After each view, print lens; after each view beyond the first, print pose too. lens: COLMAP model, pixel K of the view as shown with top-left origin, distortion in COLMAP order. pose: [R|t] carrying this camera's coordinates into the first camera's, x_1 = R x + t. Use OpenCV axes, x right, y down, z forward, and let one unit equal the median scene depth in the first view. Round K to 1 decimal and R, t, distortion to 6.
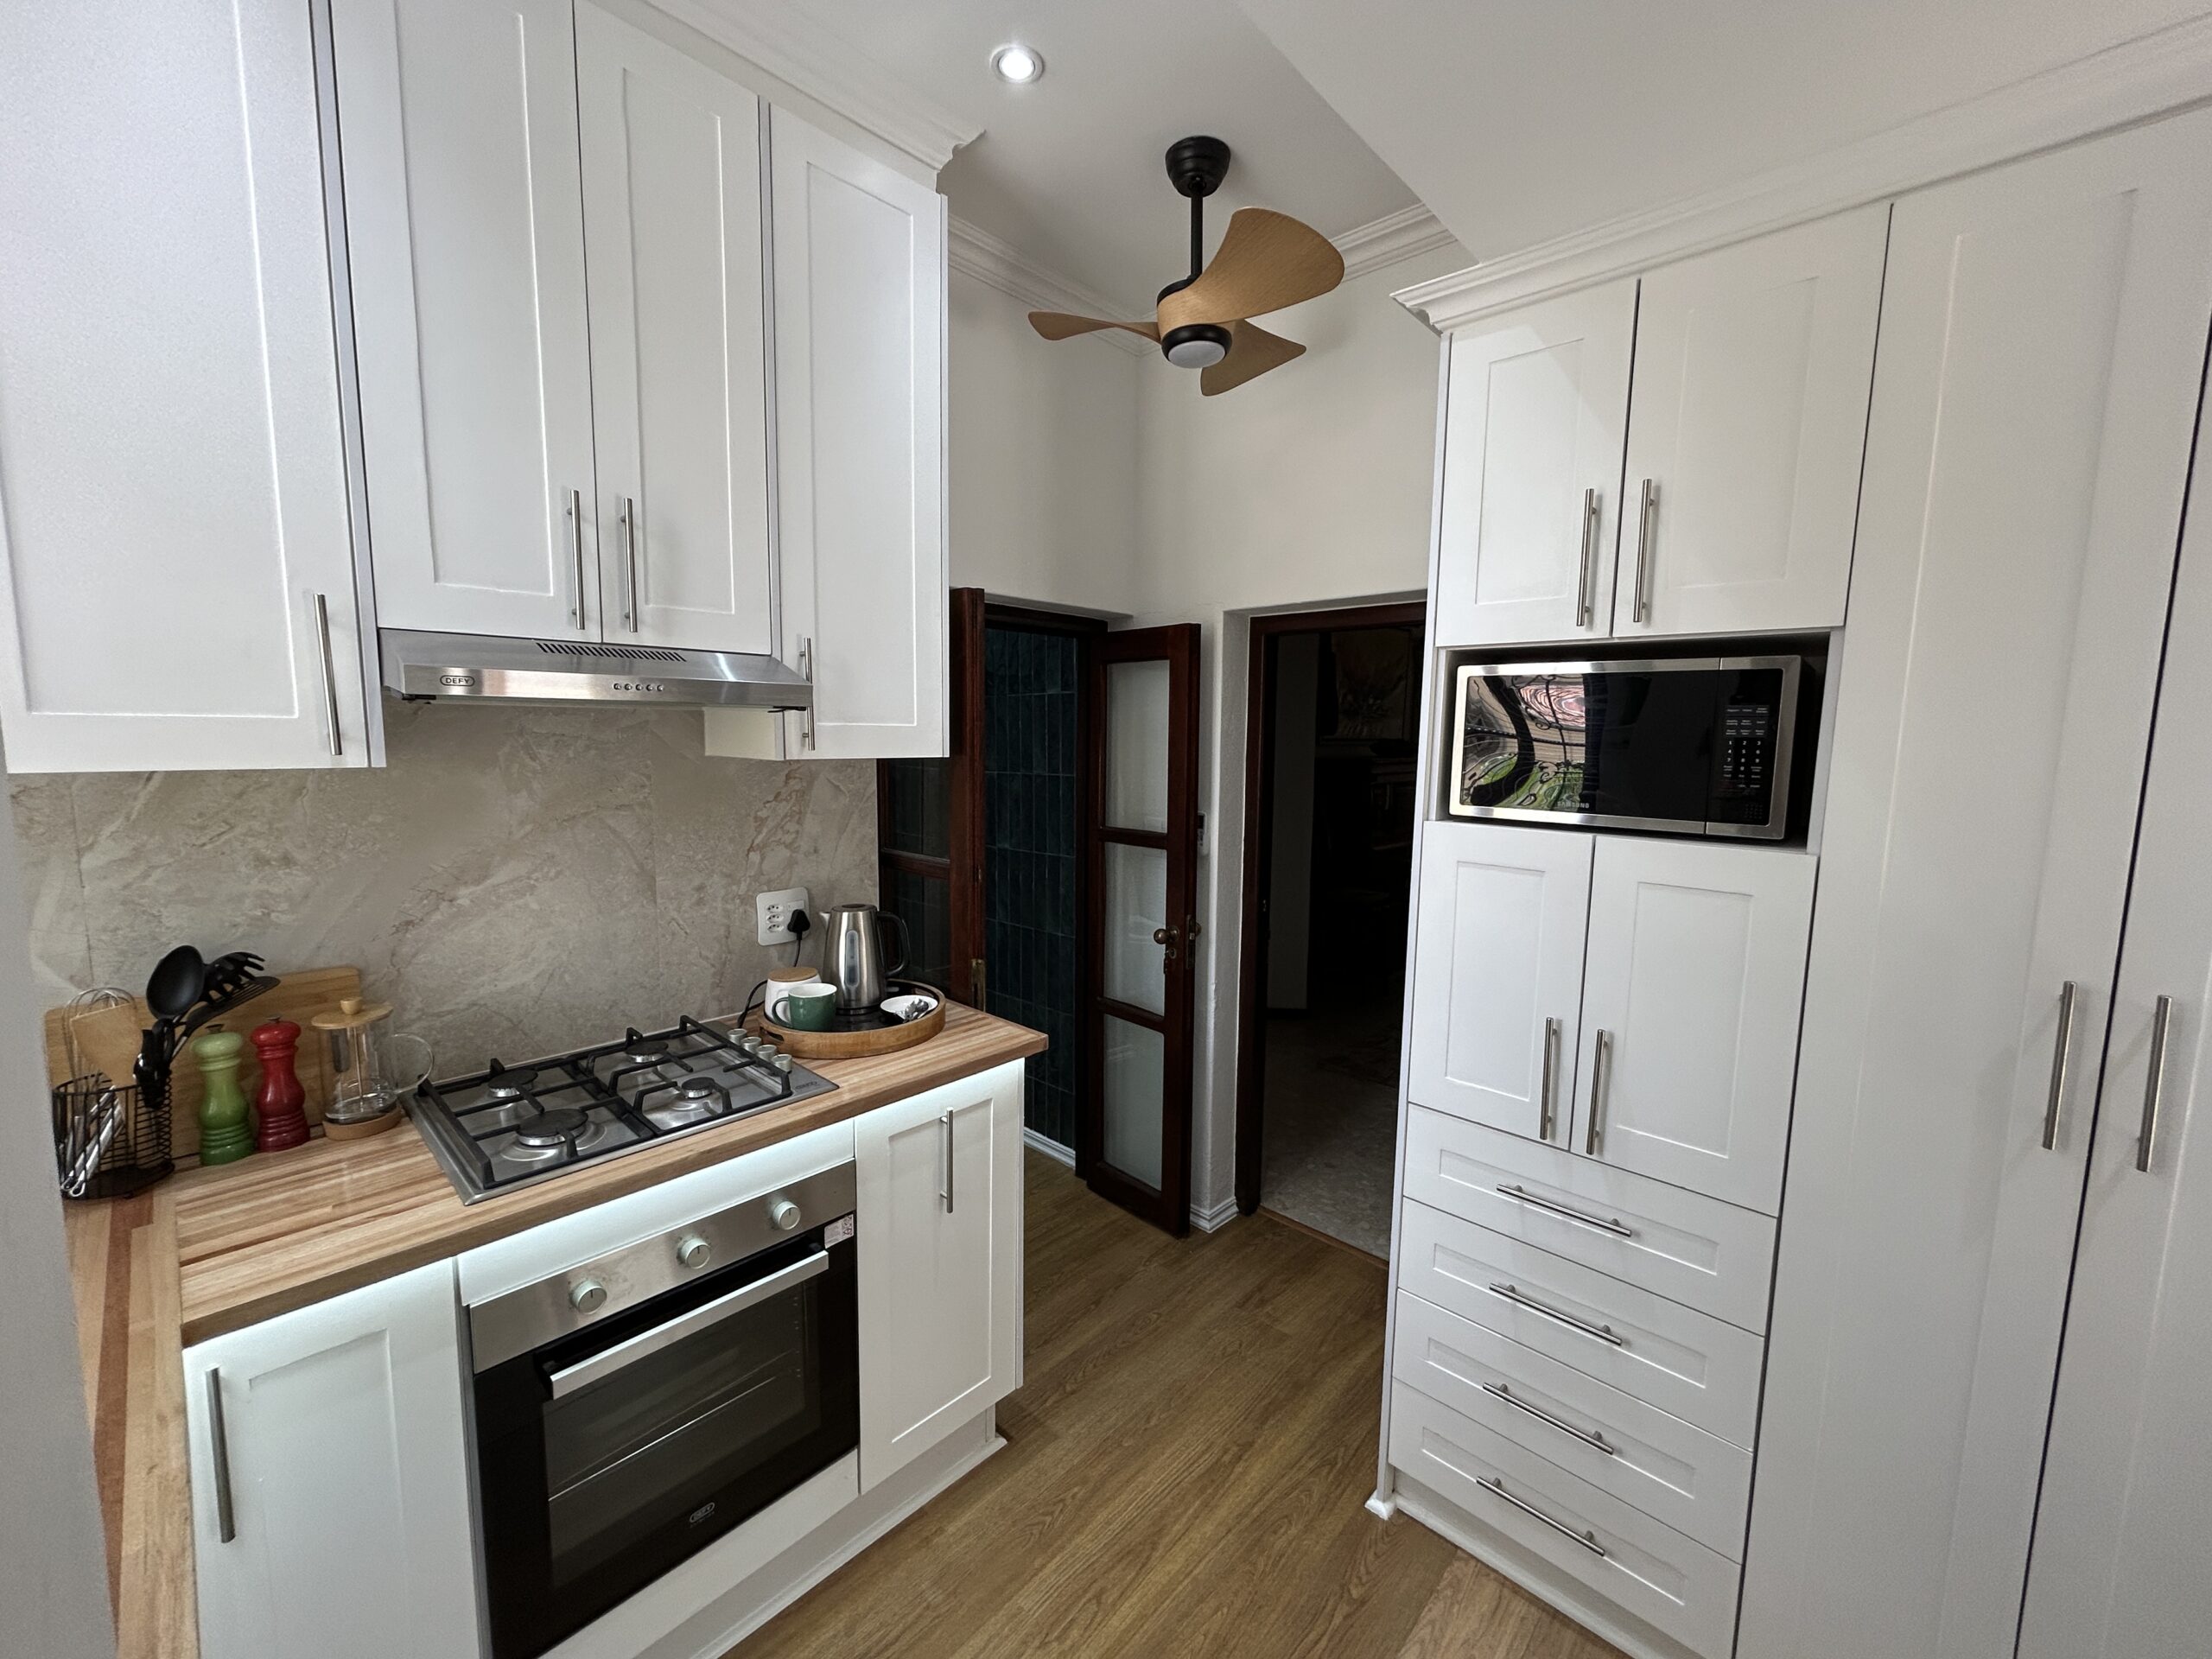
lens RADIAL K [[885.2, 0, 1102.3], [0, 885.2, 828.6], [0, 0, 1]] dist [0.002326, -0.001110]
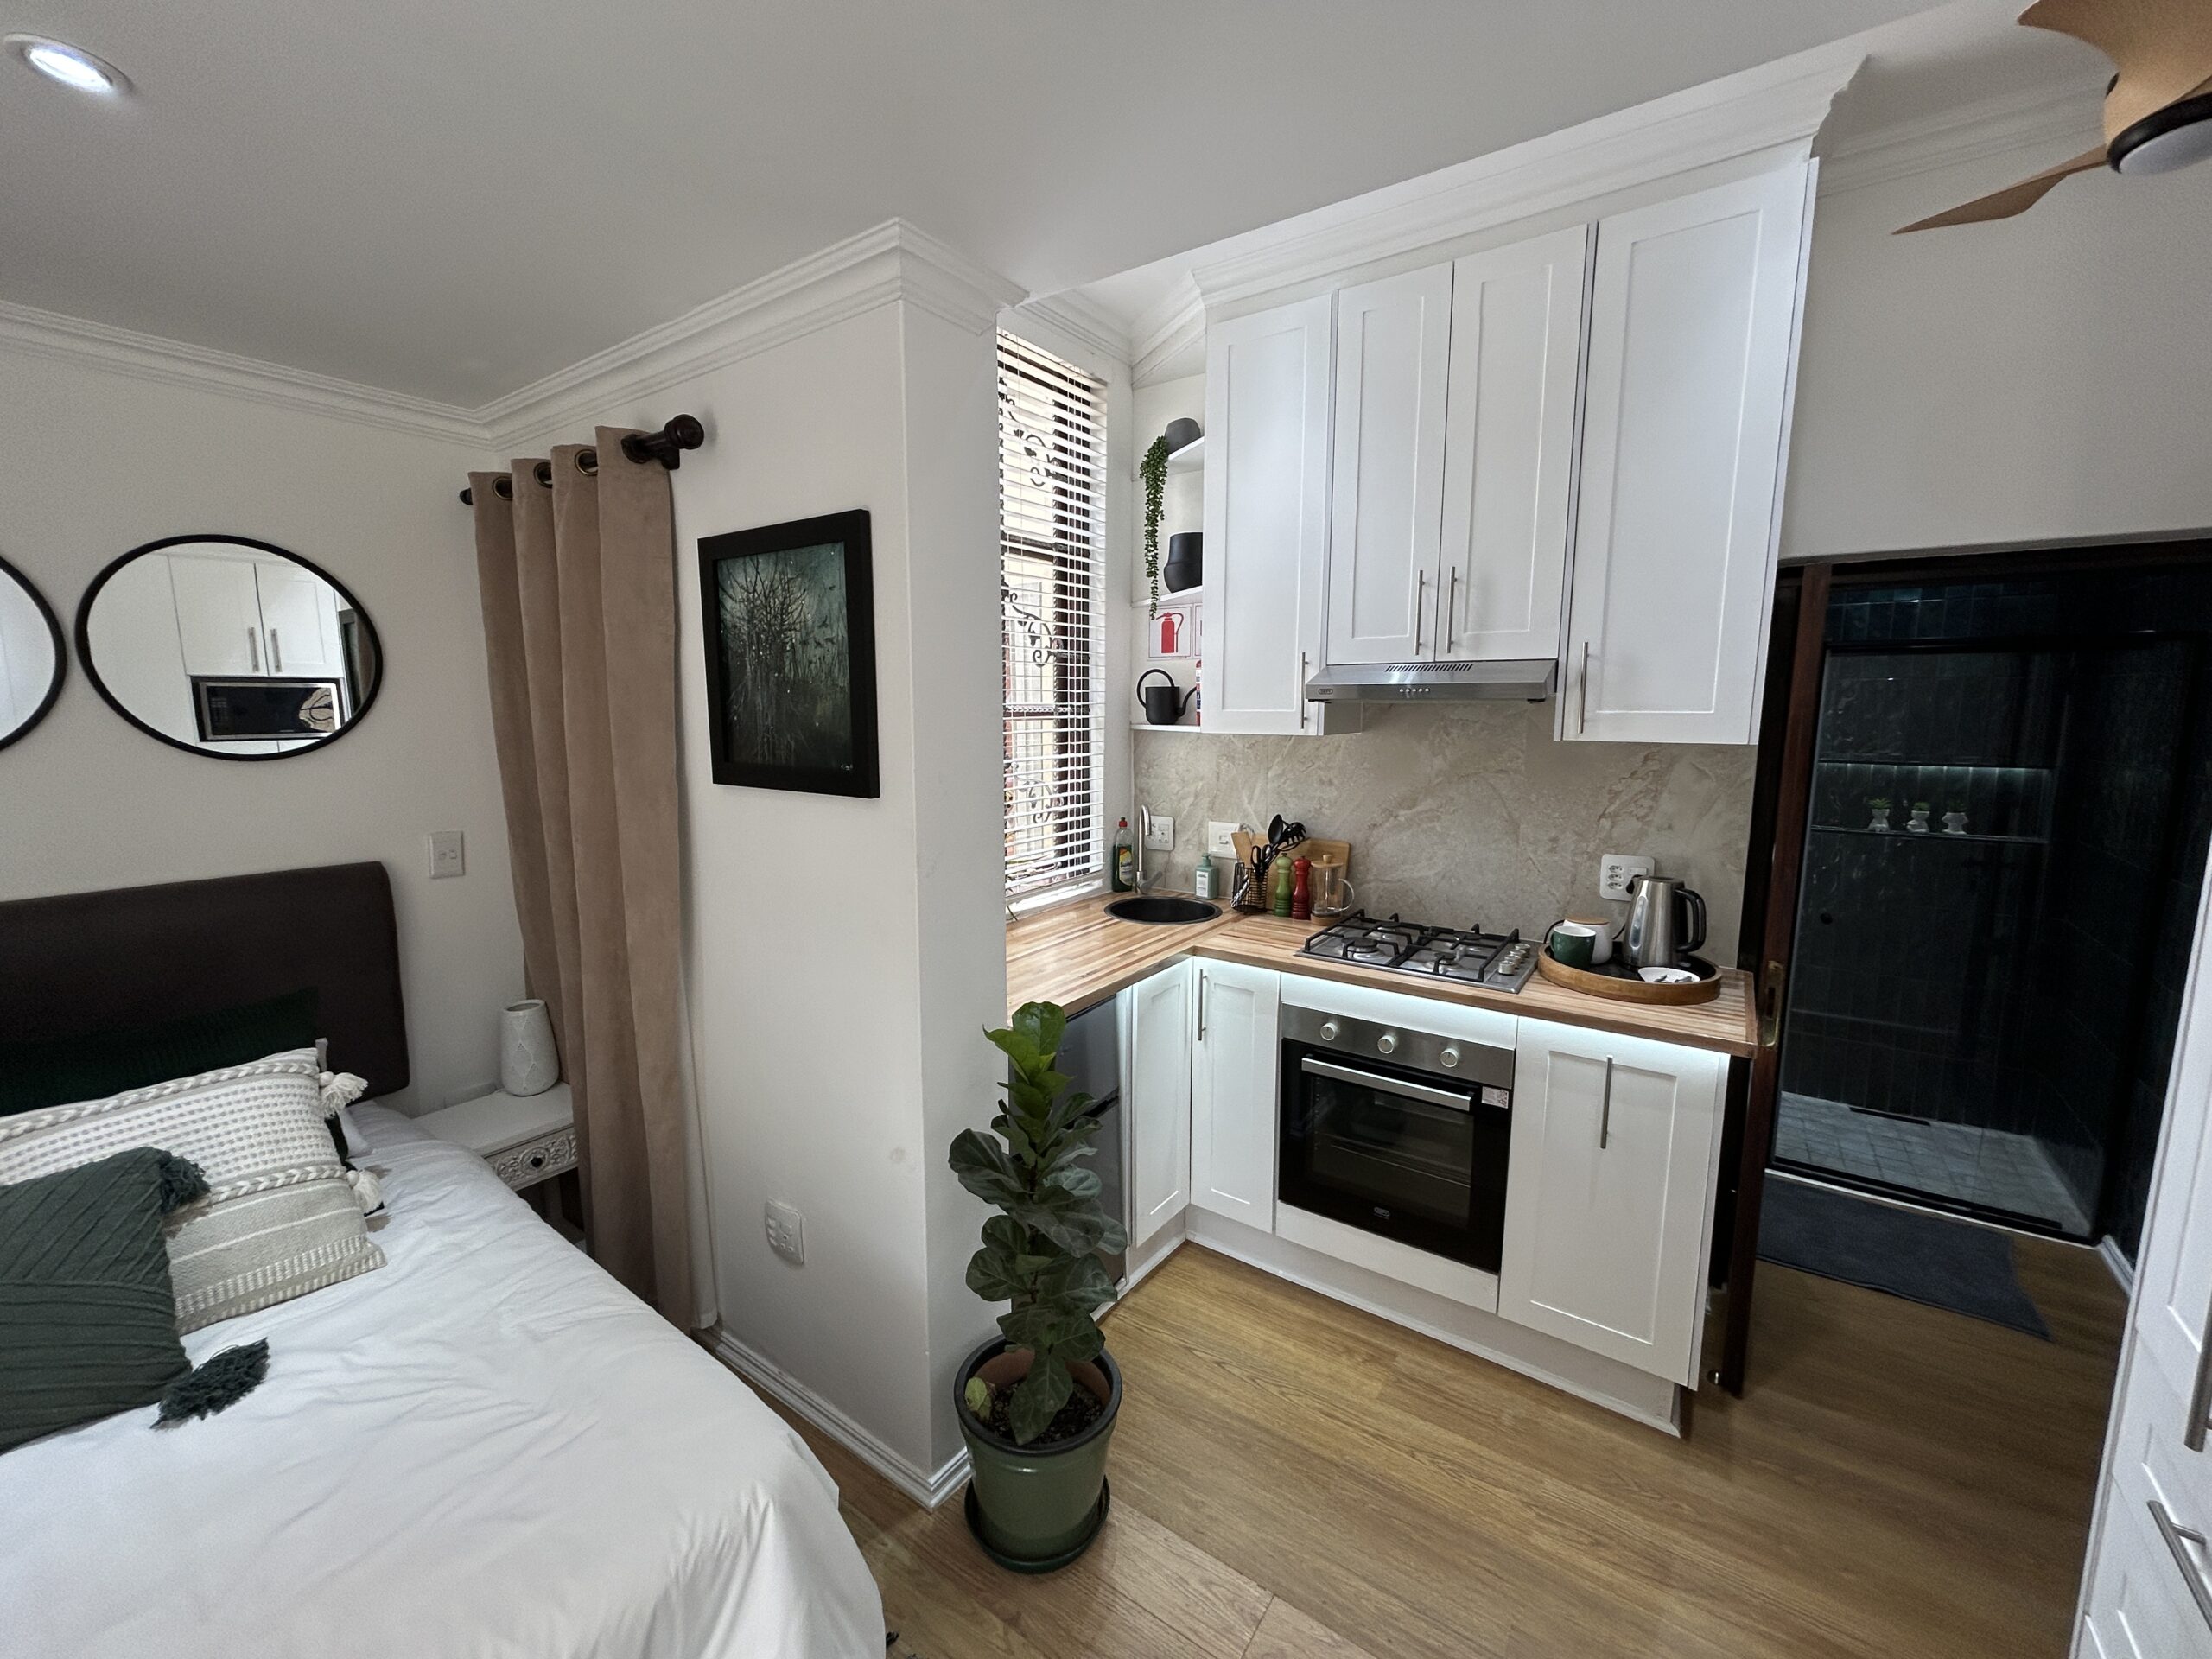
lens RADIAL K [[885.2, 0, 1109.7], [0, 885.2, 828.4], [0, 0, 1]] dist [0.002326, -0.001110]
pose [[0.143324, 0.123185, -0.981980, 0.836122], [-0.110157, 0.988044, 0.107868, -0.019666], [0.983526, 0.092712, 0.155180, 0.187644]]
